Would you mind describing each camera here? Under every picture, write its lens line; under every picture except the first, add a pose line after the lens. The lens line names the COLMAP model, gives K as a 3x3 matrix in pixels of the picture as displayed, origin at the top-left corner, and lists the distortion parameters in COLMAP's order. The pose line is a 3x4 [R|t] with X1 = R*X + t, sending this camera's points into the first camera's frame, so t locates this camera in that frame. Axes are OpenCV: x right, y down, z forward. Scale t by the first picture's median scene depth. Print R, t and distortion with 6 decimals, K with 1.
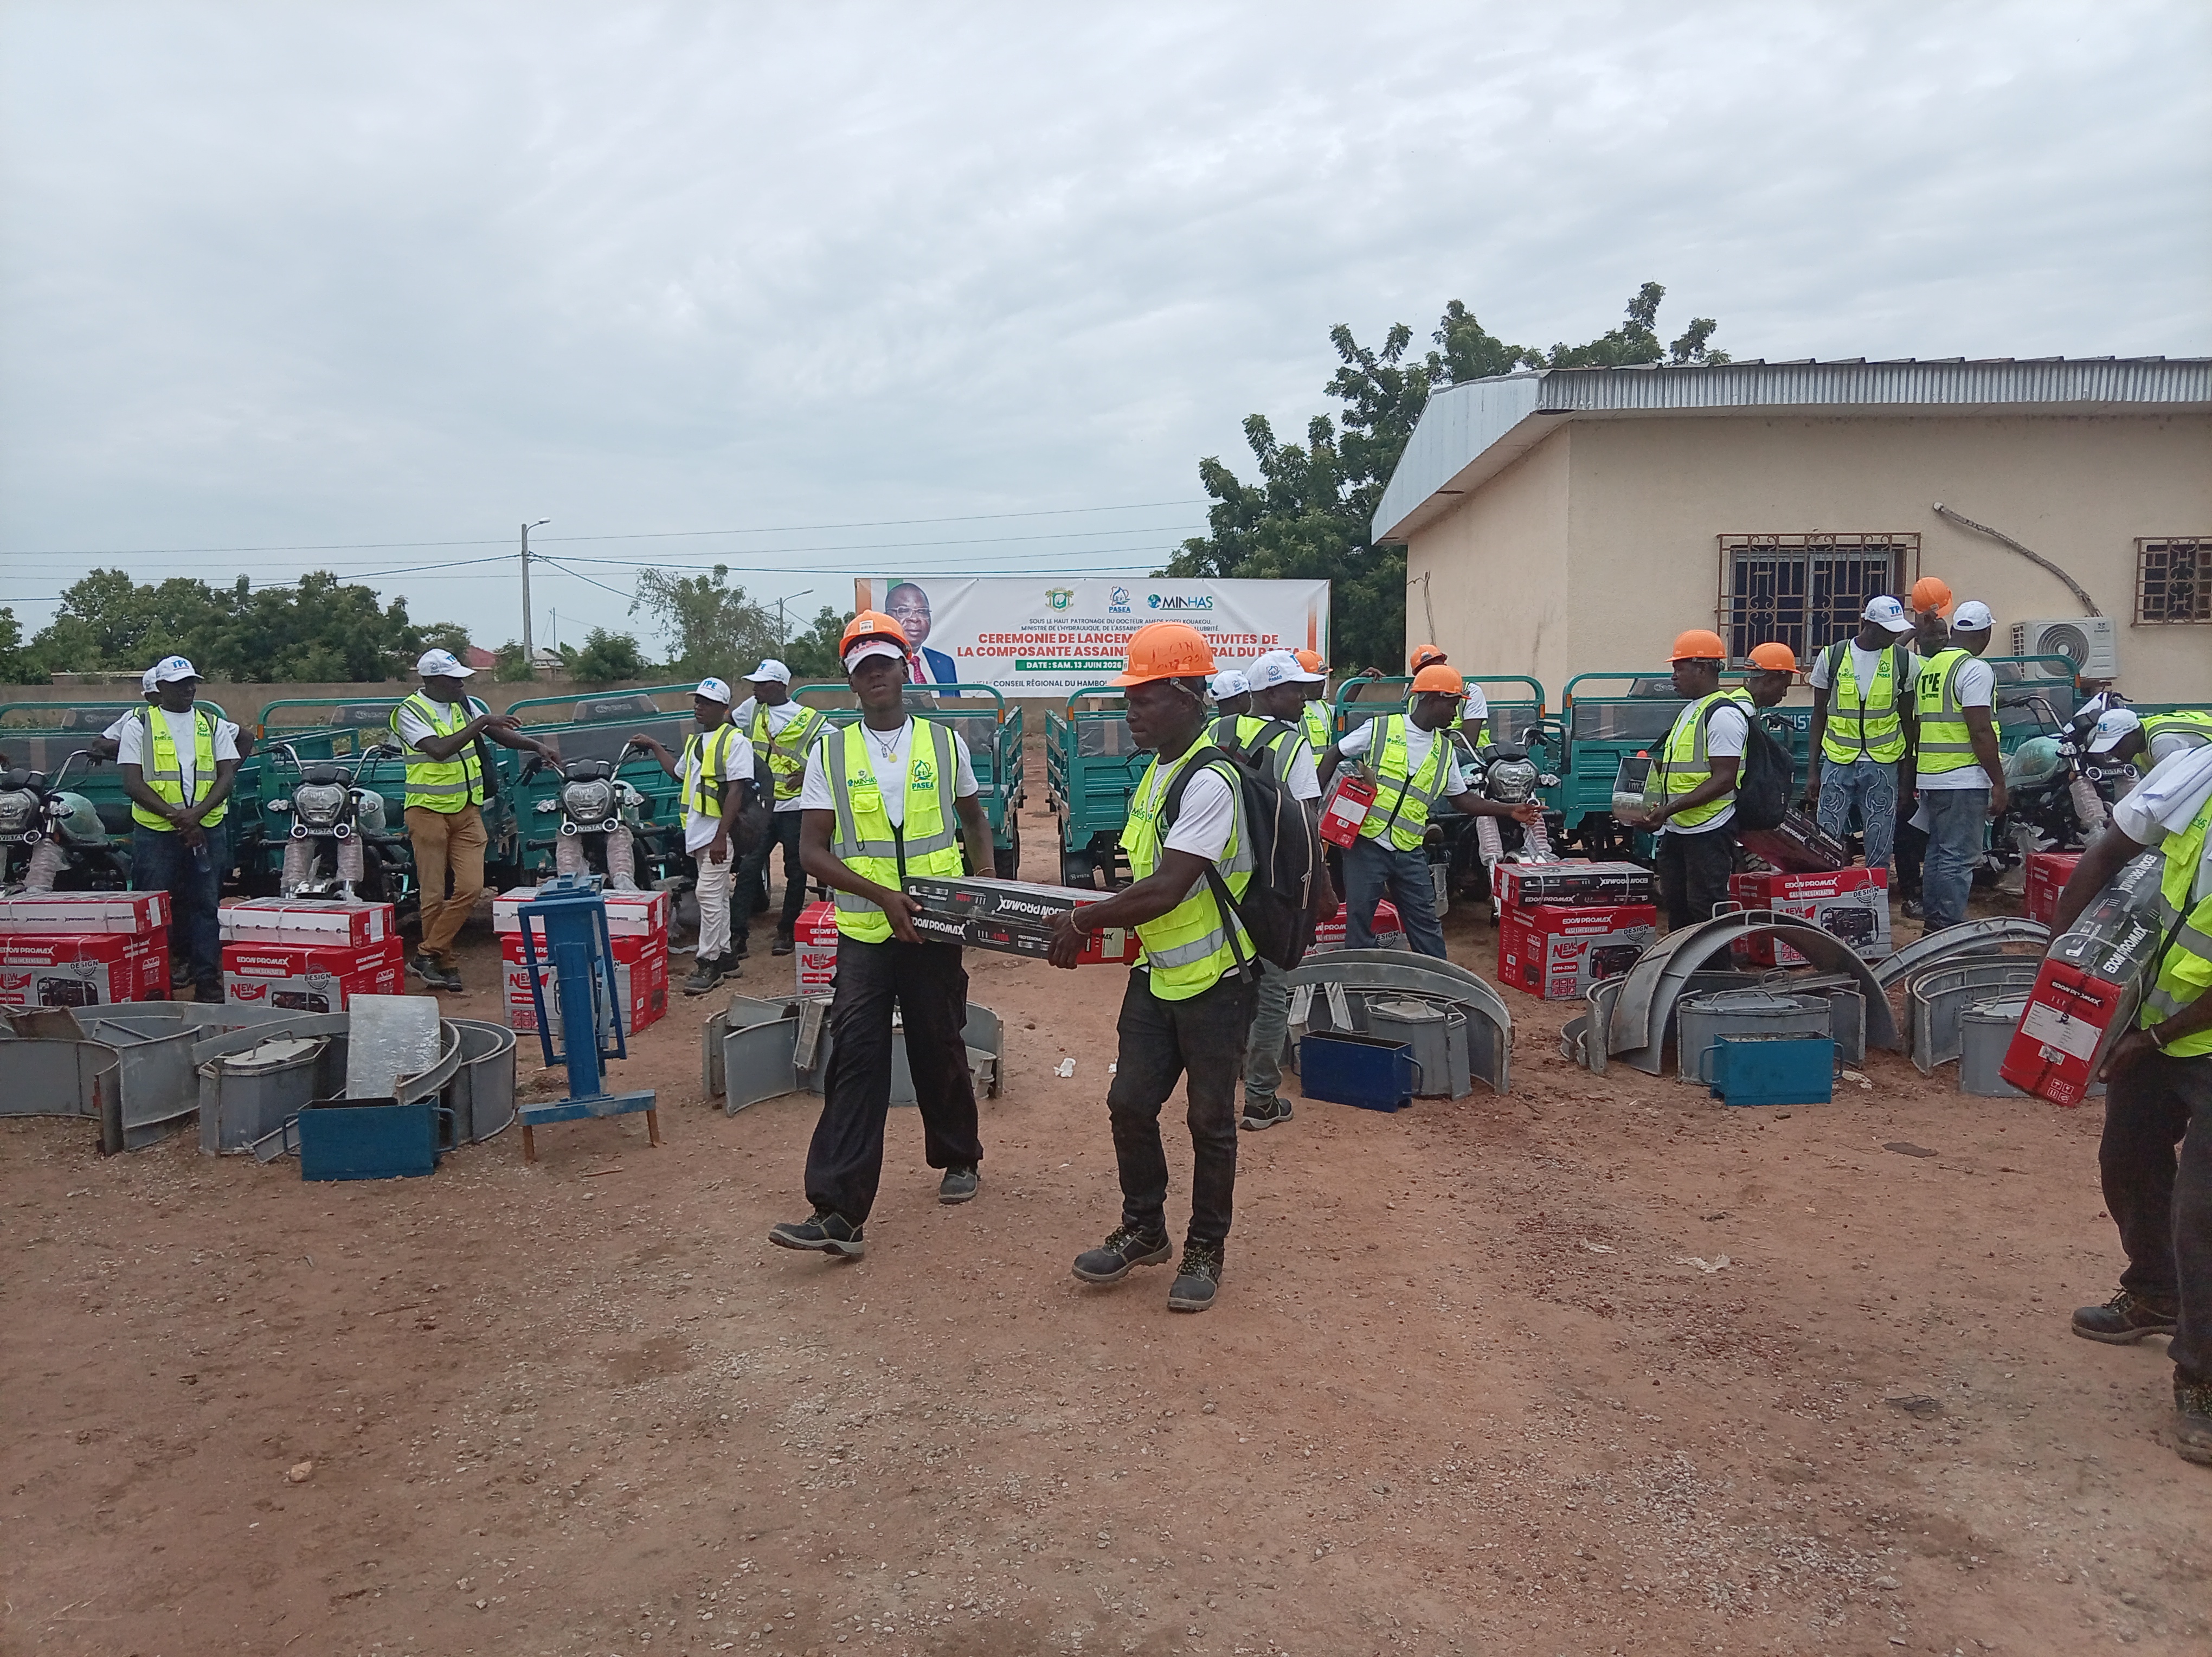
lens RADIAL K [[1624.6, 0, 1104.4], [0, 1624.6, 840.4], [0, 0, 1]] dist [0.010429, -0.035329]
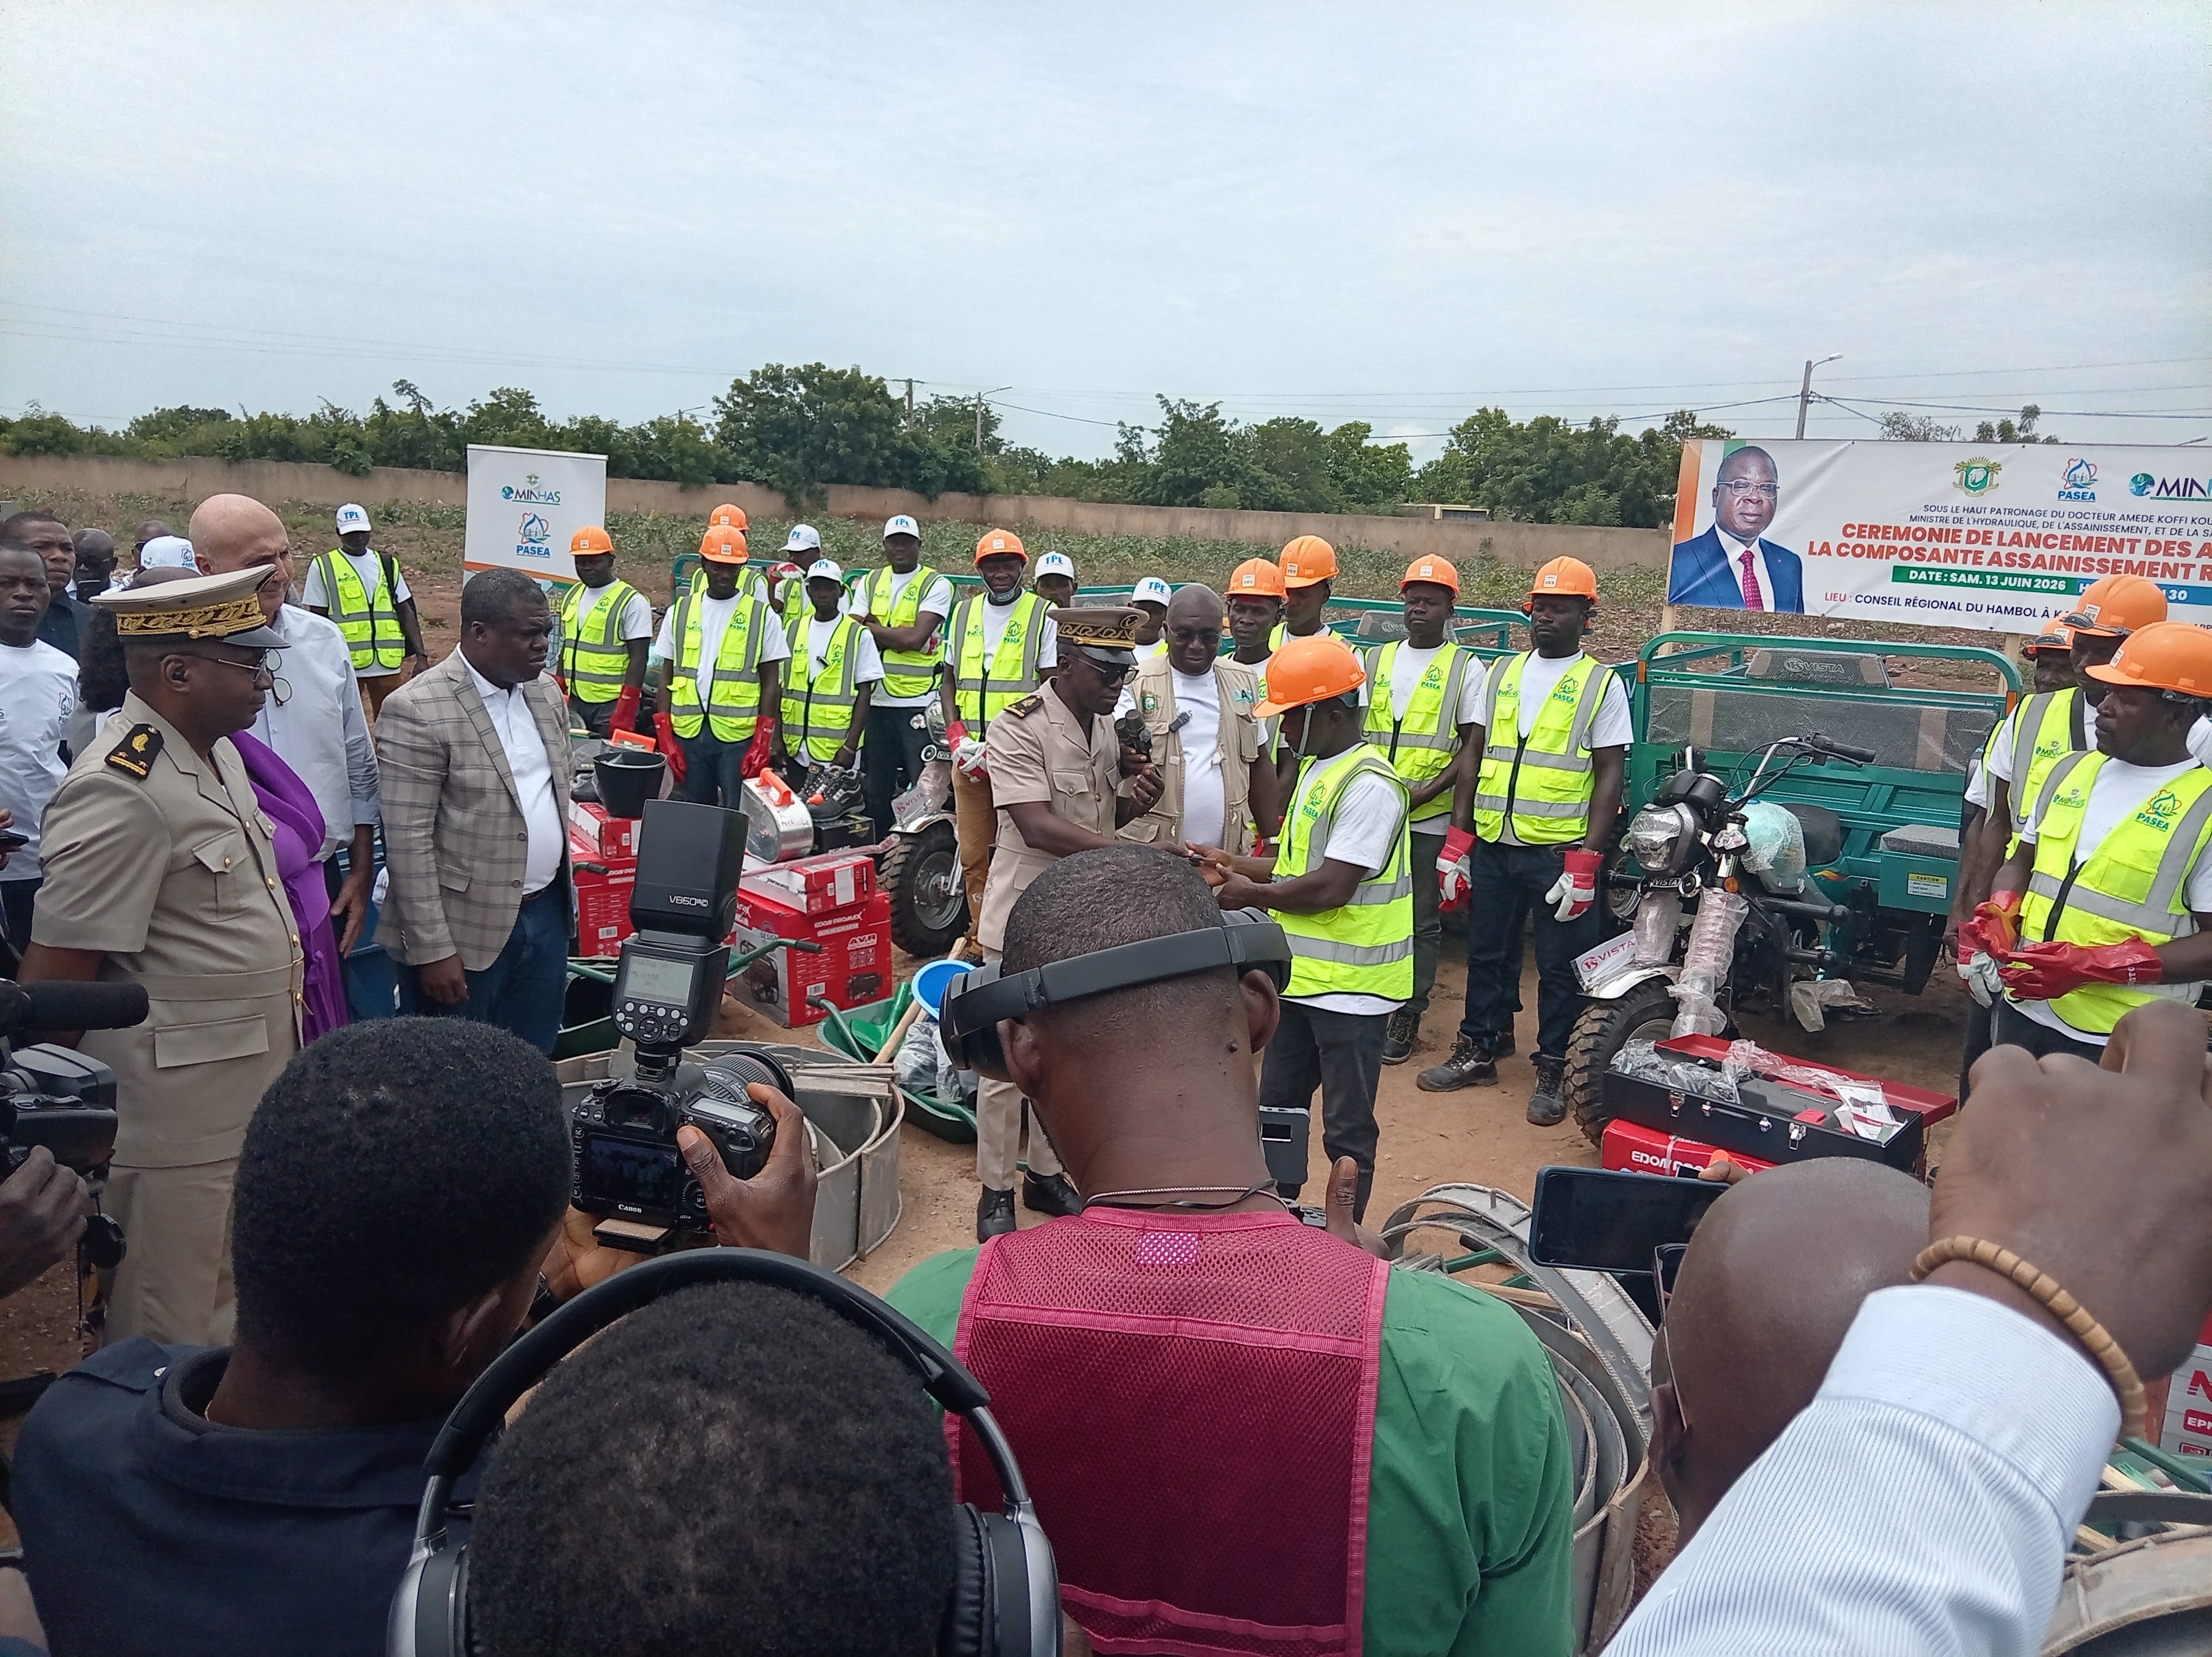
lens RADIAL K [[1624.6, 0, 1151.5], [0, 1624.6, 871.2], [0, 0, 1]] dist [0.010429, -0.035329]
pose [[0.721375, 0.192687, -0.665199, 0.193323], [-0.117437, 0.980638, 0.156706, -0.055775], [0.682515, -0.034925, 0.730037, 0.290337]]
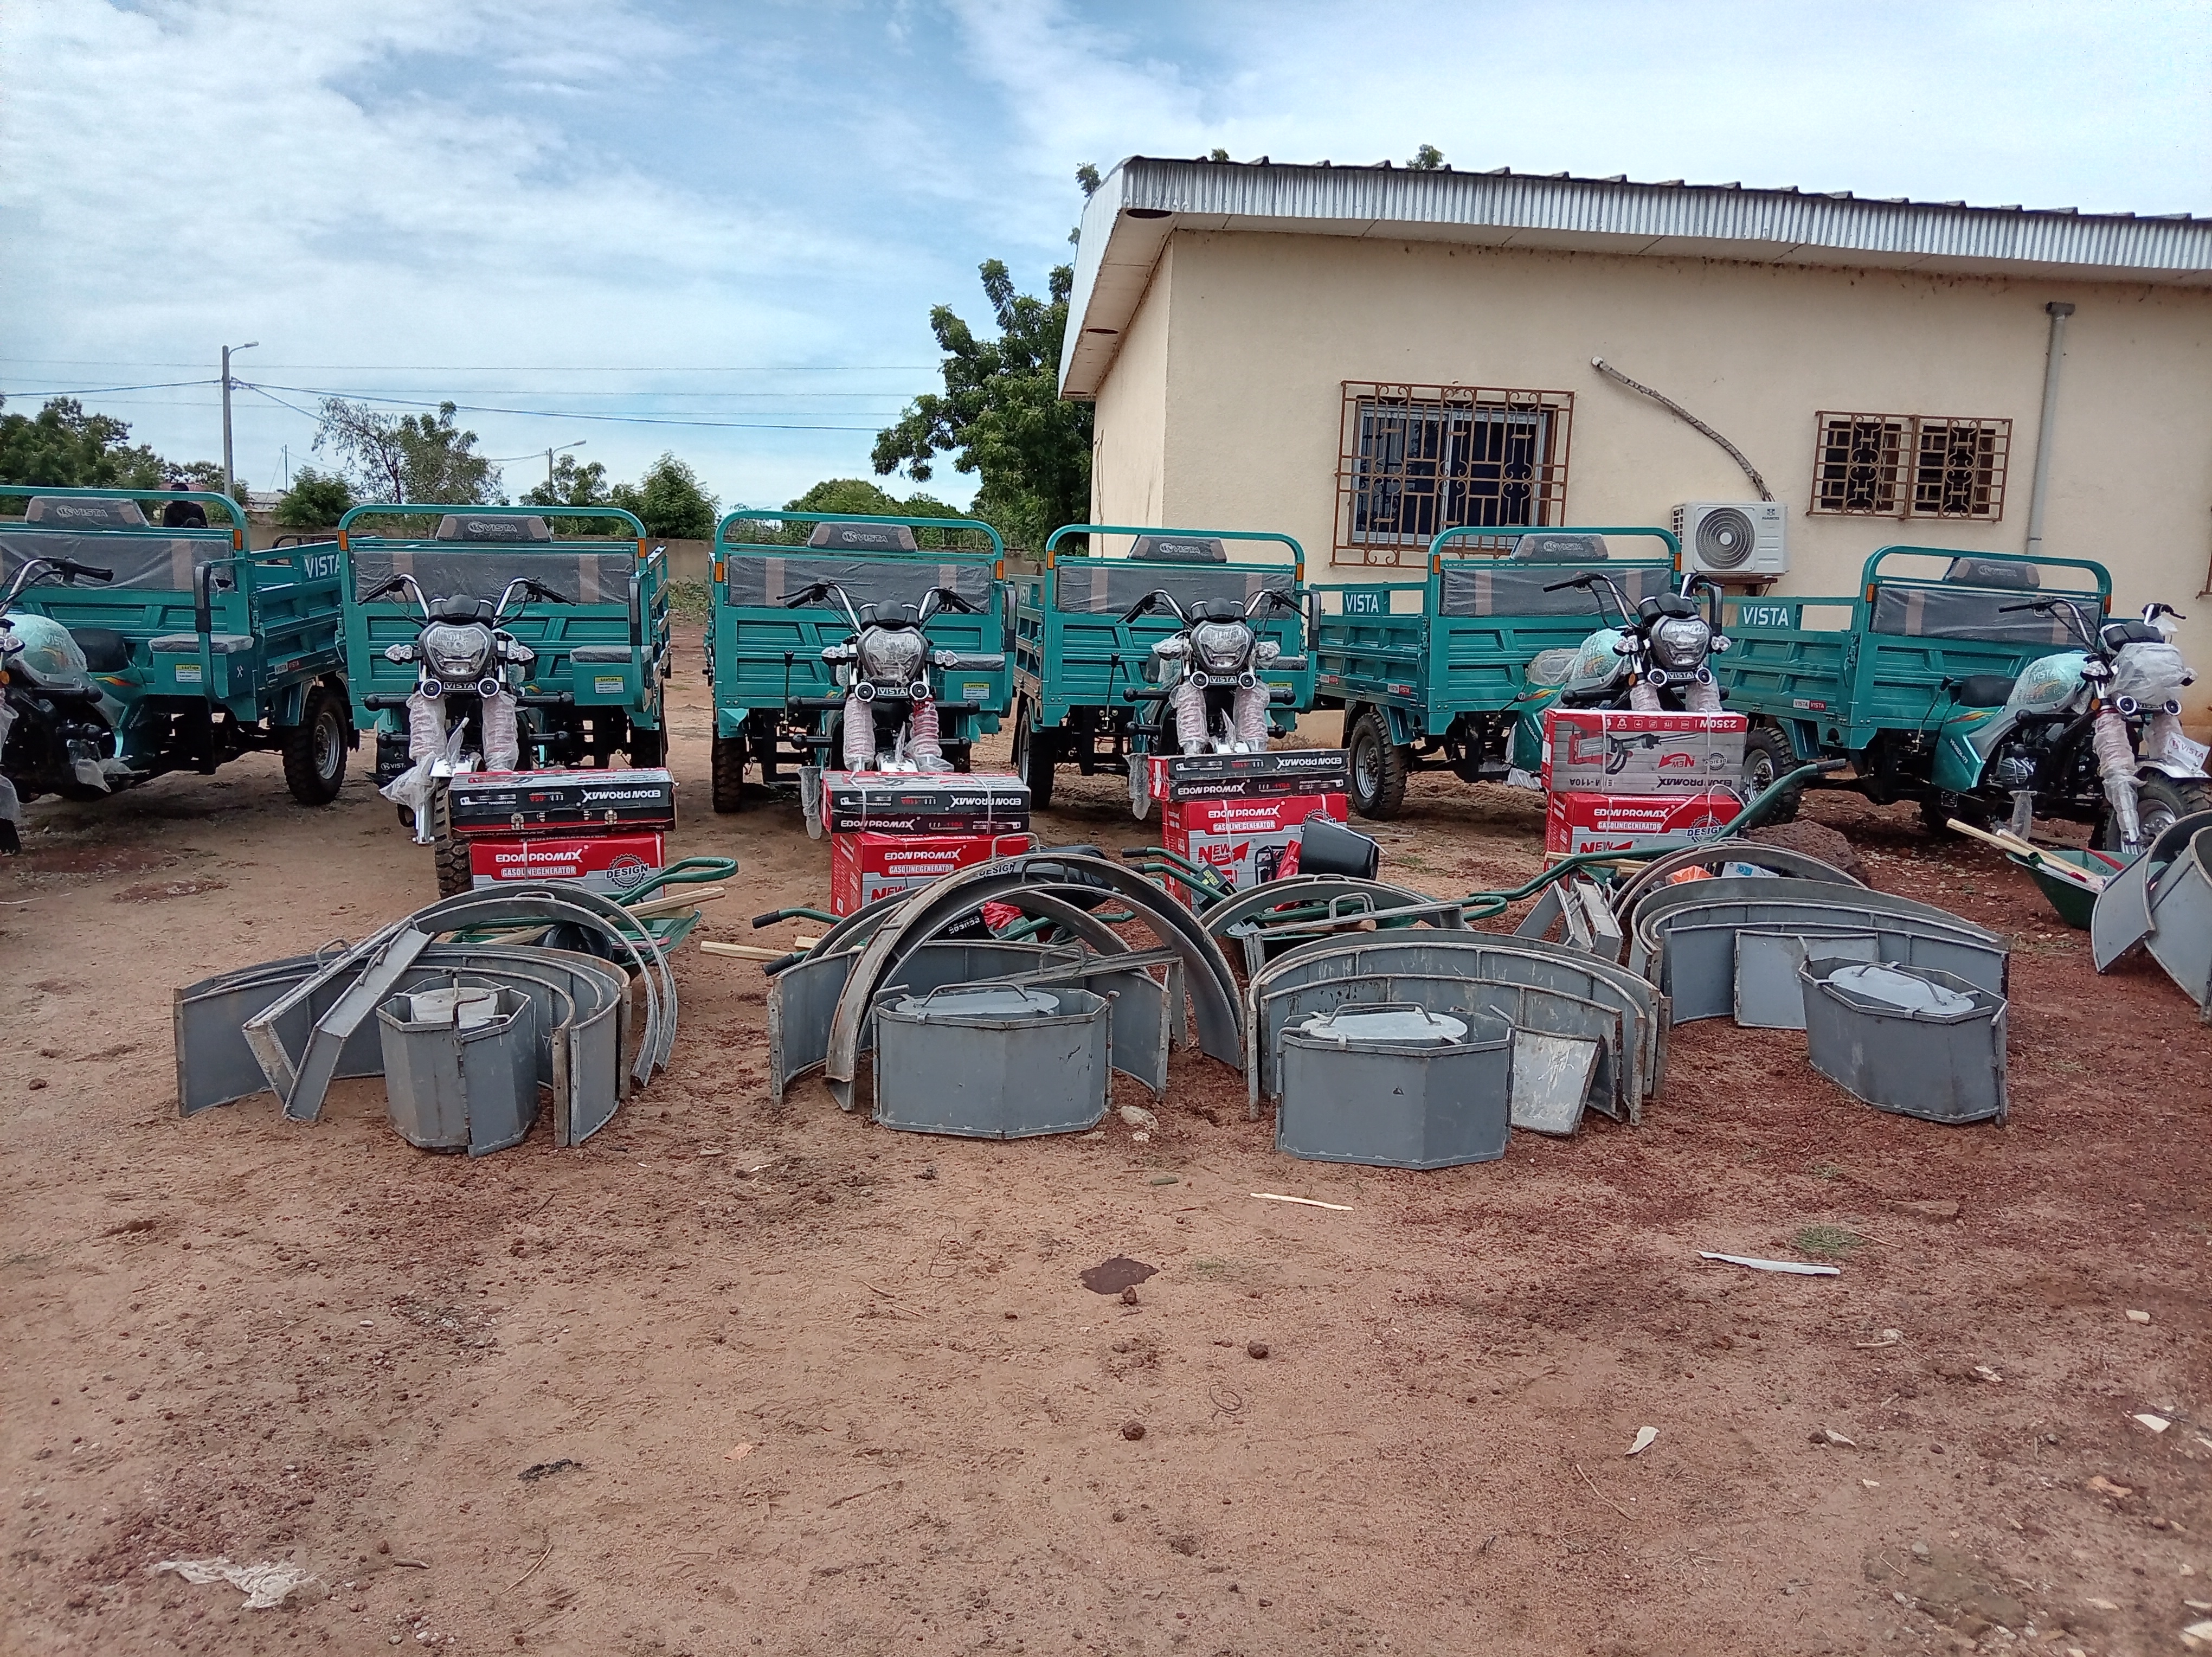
lens RADIAL K [[1624.6, 0, 1101.6], [0, 1624.6, 845.5], [0, 0, 1]] dist [0.010429, -0.035329]
pose [[0.993829, 0.028089, 0.107303, 0.171145], [-0.035929, 0.996768, 0.071850, -0.005025], [-0.104939, -0.075262, 0.991627, 0.165117]]
